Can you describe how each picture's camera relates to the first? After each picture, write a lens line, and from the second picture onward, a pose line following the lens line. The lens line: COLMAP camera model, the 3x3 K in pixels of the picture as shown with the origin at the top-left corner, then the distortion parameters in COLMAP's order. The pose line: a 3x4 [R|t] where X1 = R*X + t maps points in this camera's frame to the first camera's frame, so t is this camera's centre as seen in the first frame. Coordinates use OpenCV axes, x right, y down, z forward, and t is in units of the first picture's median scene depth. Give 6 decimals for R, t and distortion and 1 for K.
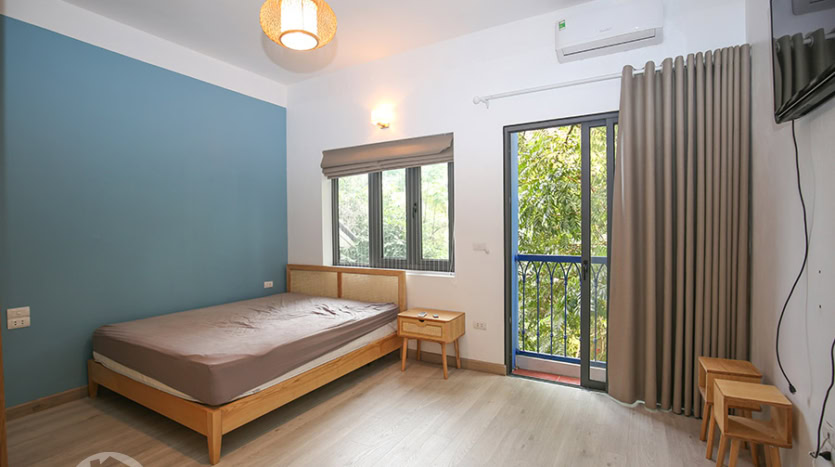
lens RADIAL K [[379.8, 0, 417.5], [0, 379.8, 233.5], [0, 0, 1]] dist [-0.034930, 0.004714]
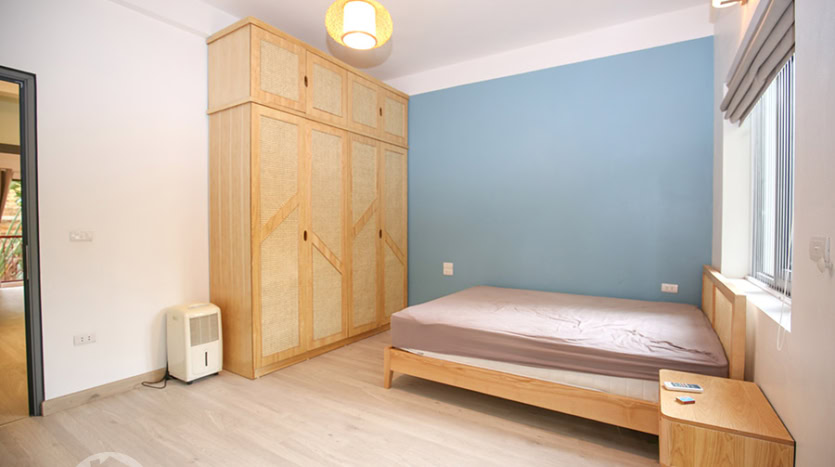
lens RADIAL K [[379.8, 0, 417.5], [0, 379.8, 233.5], [0, 0, 1]] dist [-0.034930, 0.004714]
pose [[-0.026218, 0.027509, -0.999278, 0.605200], [-0.015338, 0.999493, 0.027917, 0.024412], [0.999539, 0.016059, -0.025783, 0.884517]]
